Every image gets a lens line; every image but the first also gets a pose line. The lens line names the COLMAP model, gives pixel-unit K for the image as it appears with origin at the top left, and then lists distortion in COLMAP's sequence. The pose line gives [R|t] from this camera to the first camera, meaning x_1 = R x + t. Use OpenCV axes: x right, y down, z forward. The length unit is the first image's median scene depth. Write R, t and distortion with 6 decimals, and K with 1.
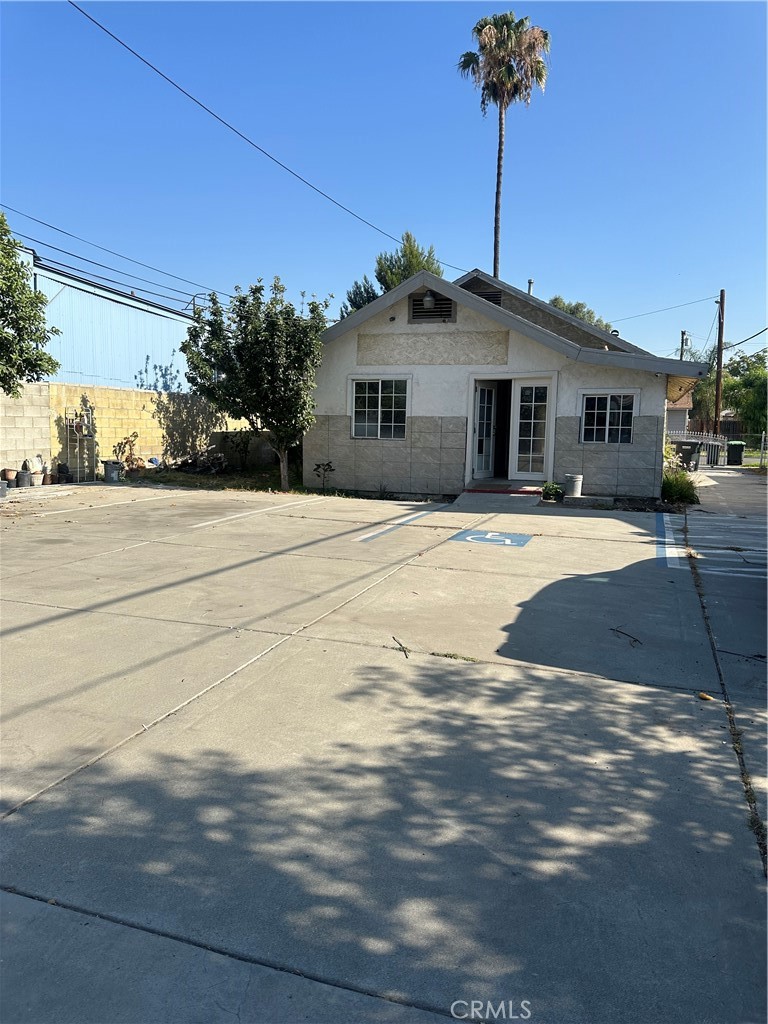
lens RADIAL K [[721.3, 0, 384.0], [0, 721.3, 512.0], [0, 0, 1]] dist [0.095181, -0.155823]
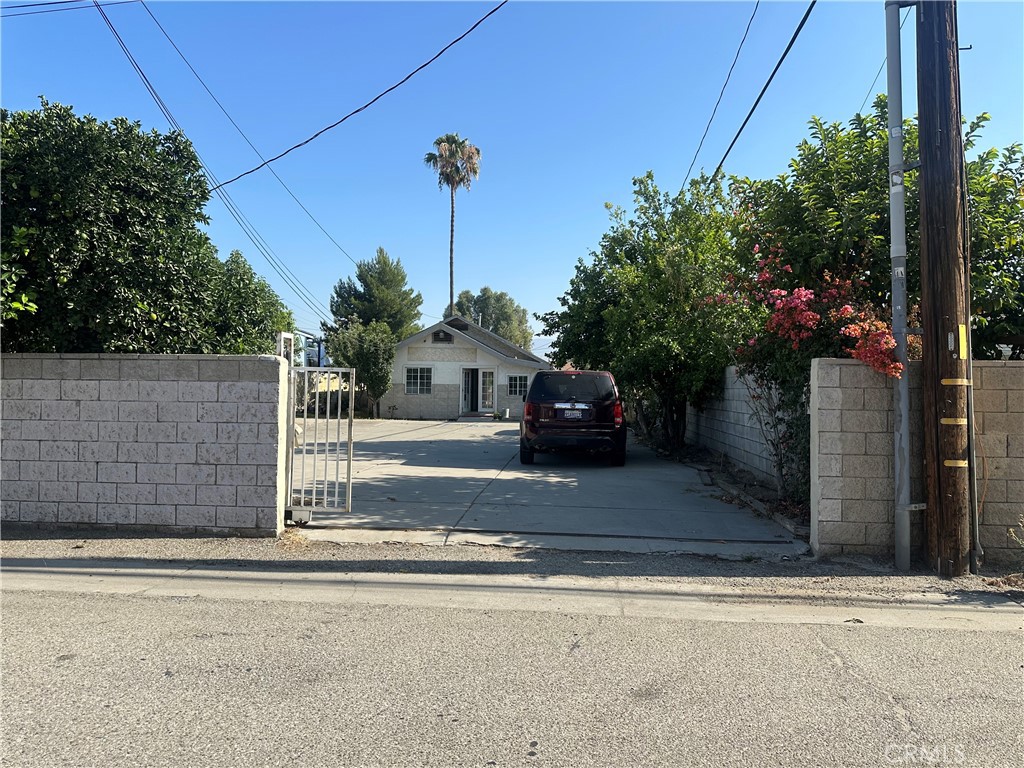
lens RADIAL K [[721.7, 0, 512.0], [0, 721.7, 384.0], [0, 0, 1]] dist [0.092478, -0.155990]
pose [[0.964066, -0.001290, 0.265660, -0.311382], [0.033008, 0.992821, -0.114965, 0.126325], [-0.263605, 0.119603, 0.957187, -1.149770]]
